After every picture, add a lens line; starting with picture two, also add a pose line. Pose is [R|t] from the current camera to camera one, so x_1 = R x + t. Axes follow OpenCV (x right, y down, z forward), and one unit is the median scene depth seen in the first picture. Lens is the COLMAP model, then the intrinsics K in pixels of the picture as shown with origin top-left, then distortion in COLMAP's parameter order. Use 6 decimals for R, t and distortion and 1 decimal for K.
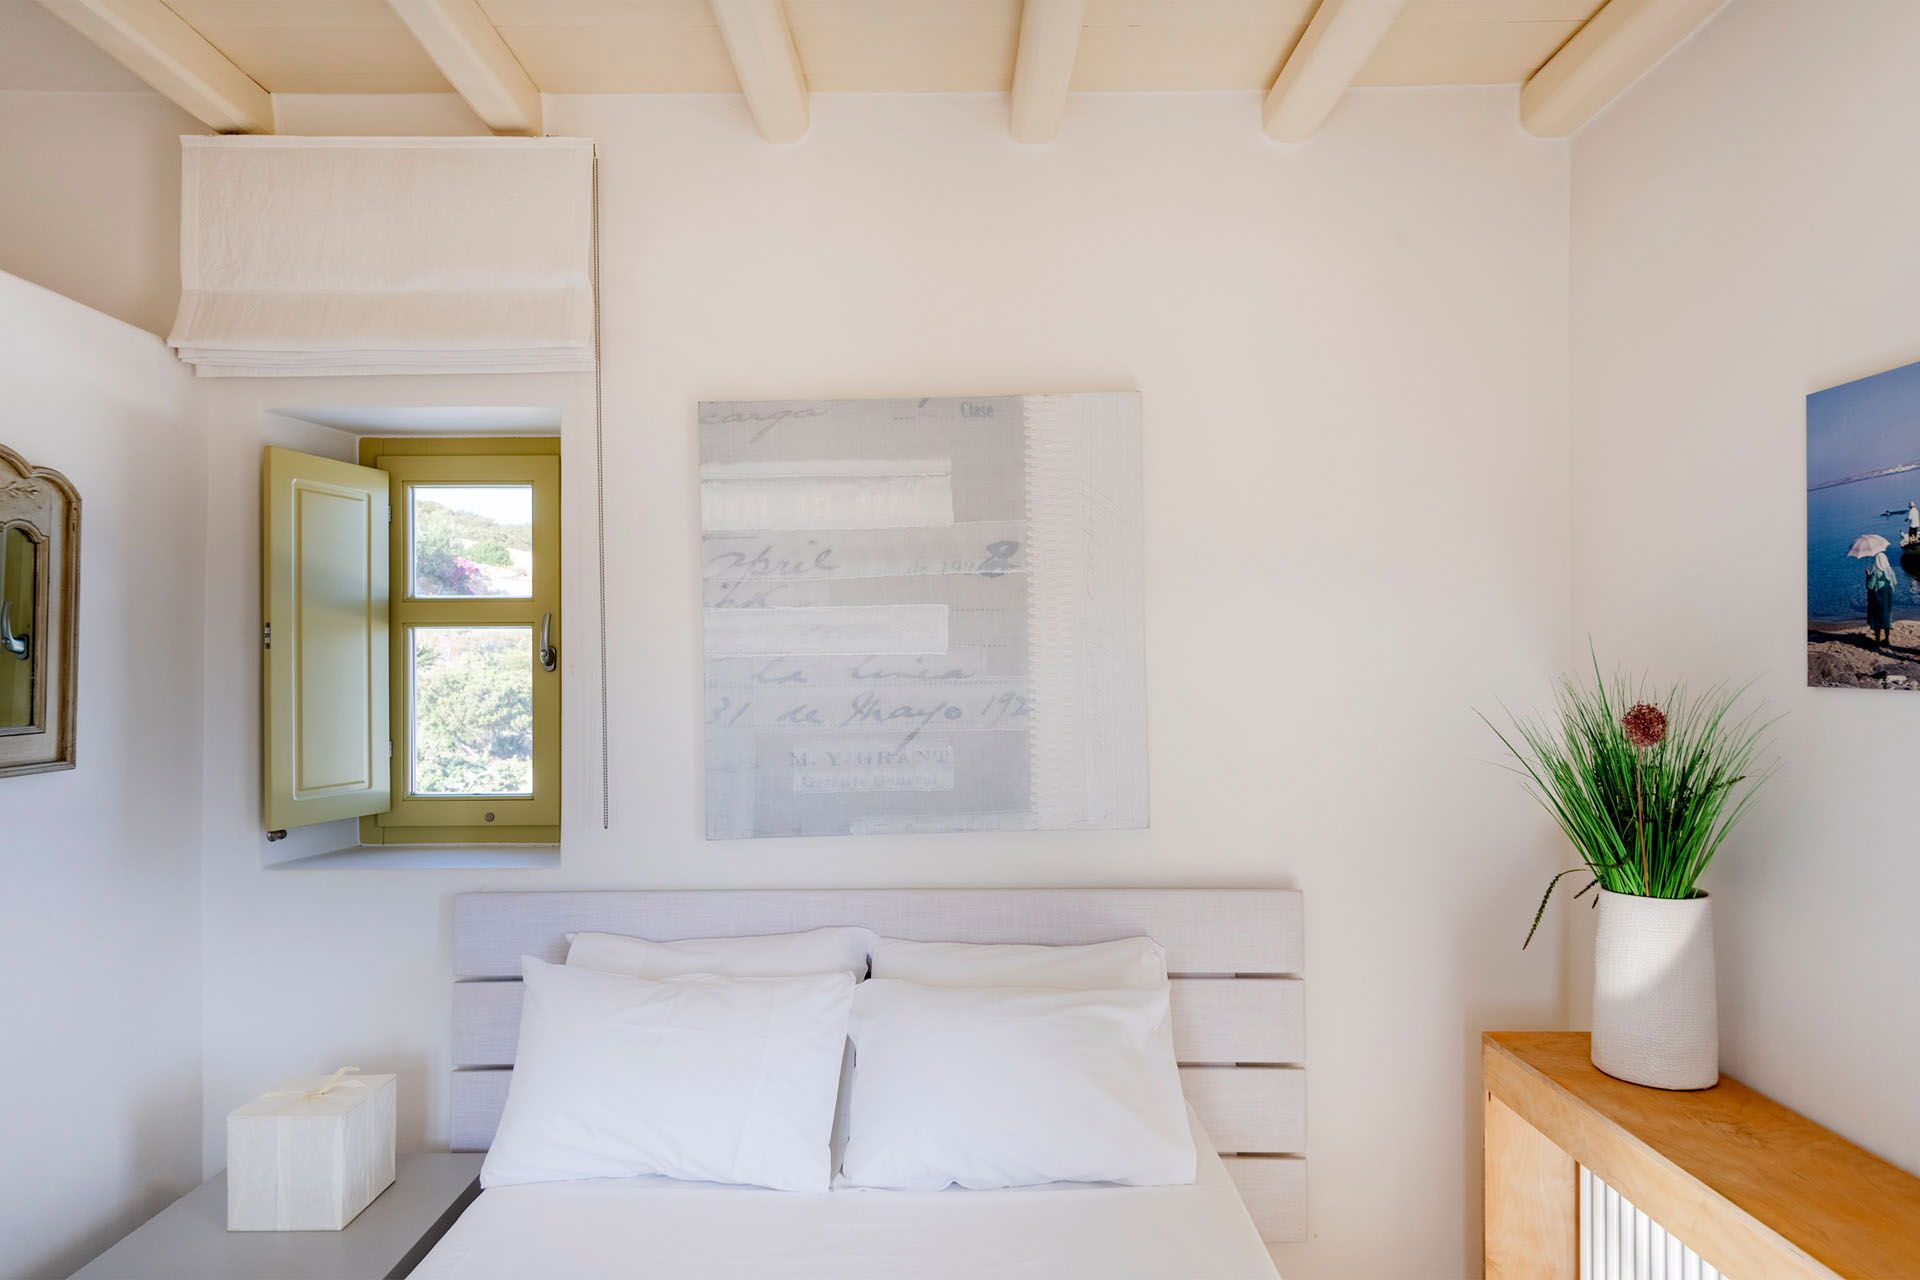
lens RADIAL K [[1169.4, 0, 908.9], [0, 1169.4, 661.9], [0, 0, 1]] dist [0.024761, -0.001351]
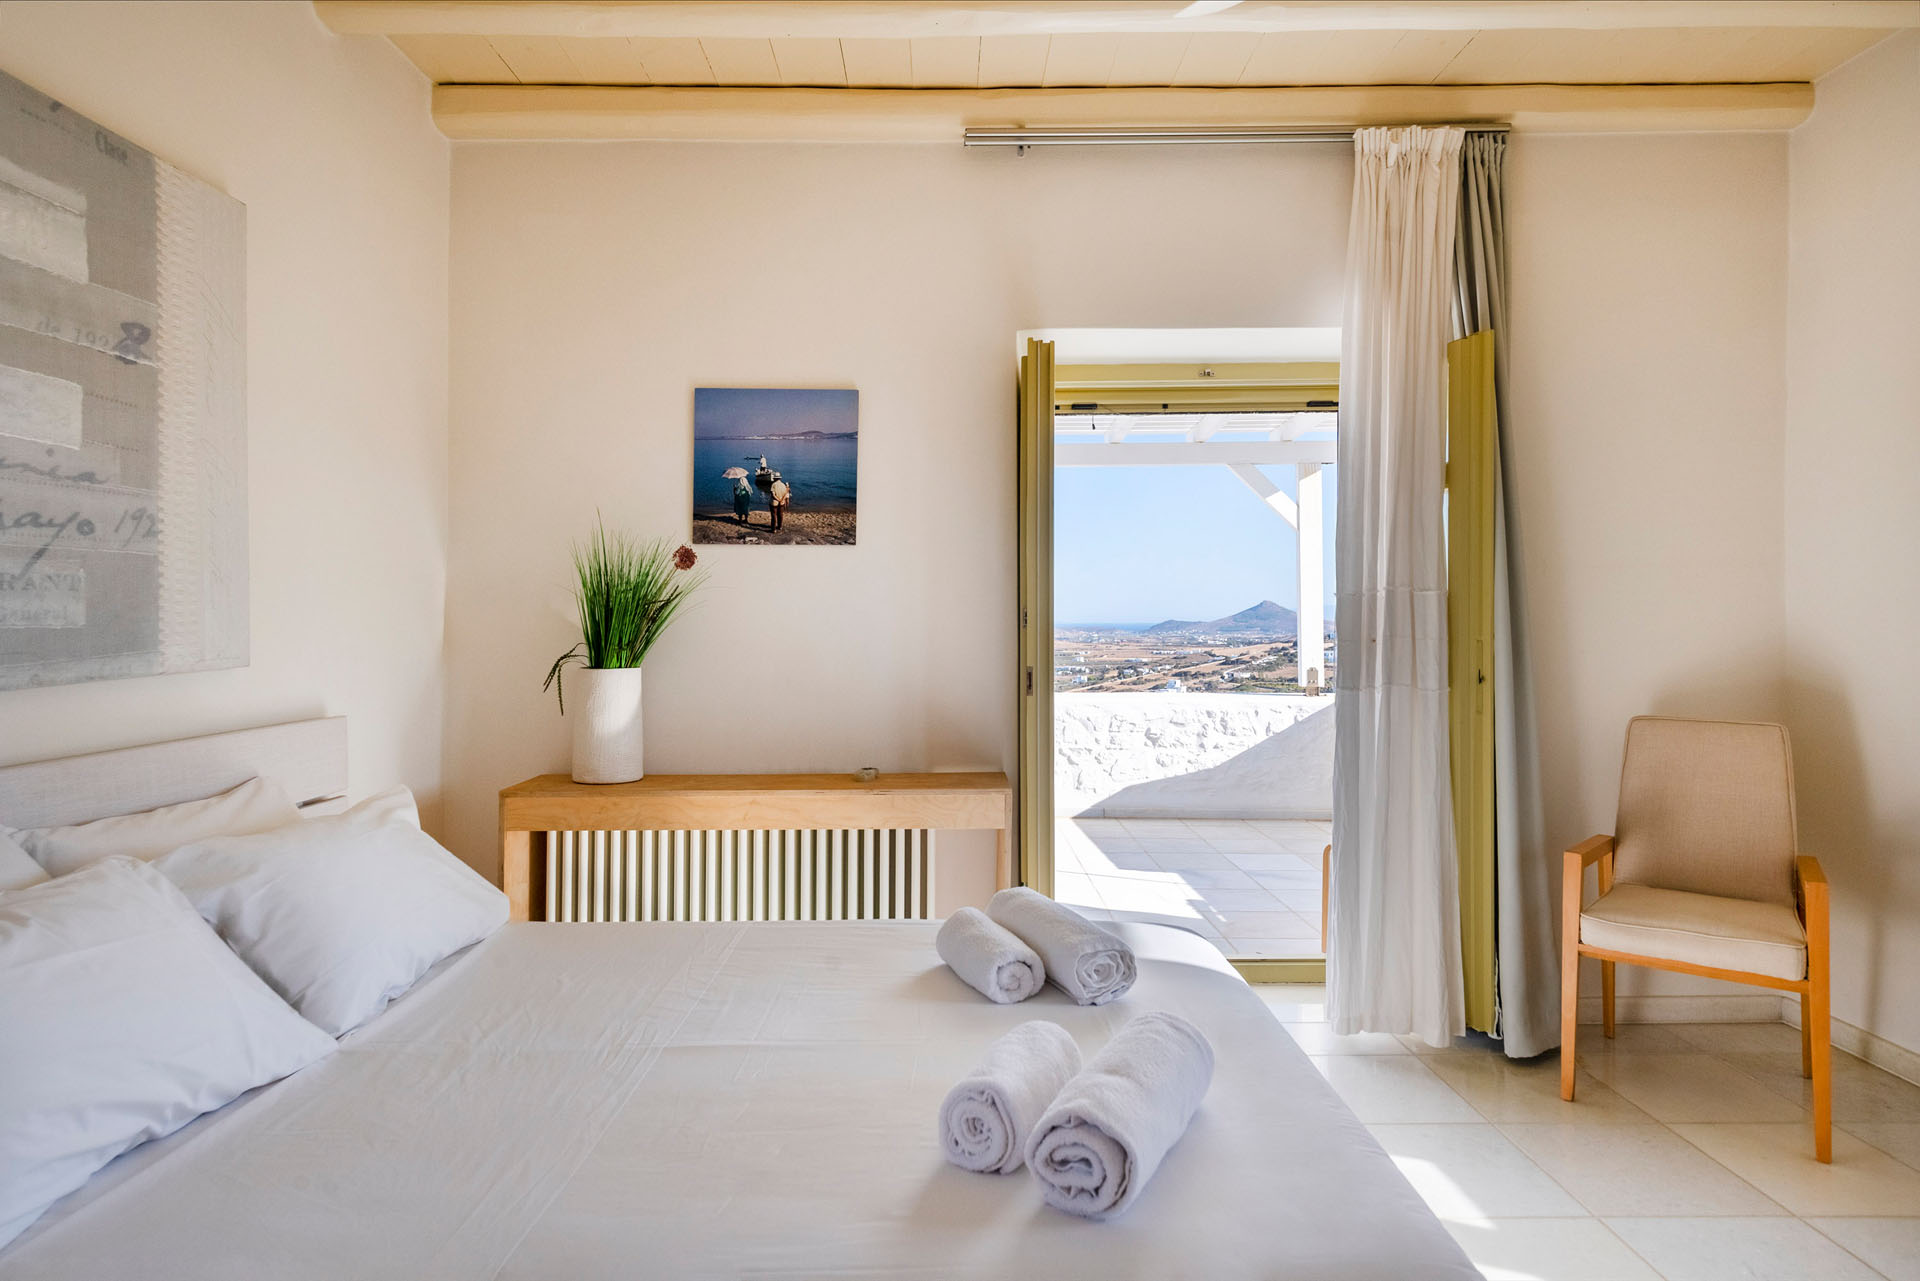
lens RADIAL K [[1094.3, 0, 956.1], [0, 1094.3, 622.3], [0, 0, 1]] dist [0.008286, -0.000057]
pose [[-0.017213, 0.002181, 0.999849, -0.699023], [-0.006642, 0.999975, -0.002296, 0.104422], [-0.999830, -0.006681, -0.017198, 0.437926]]
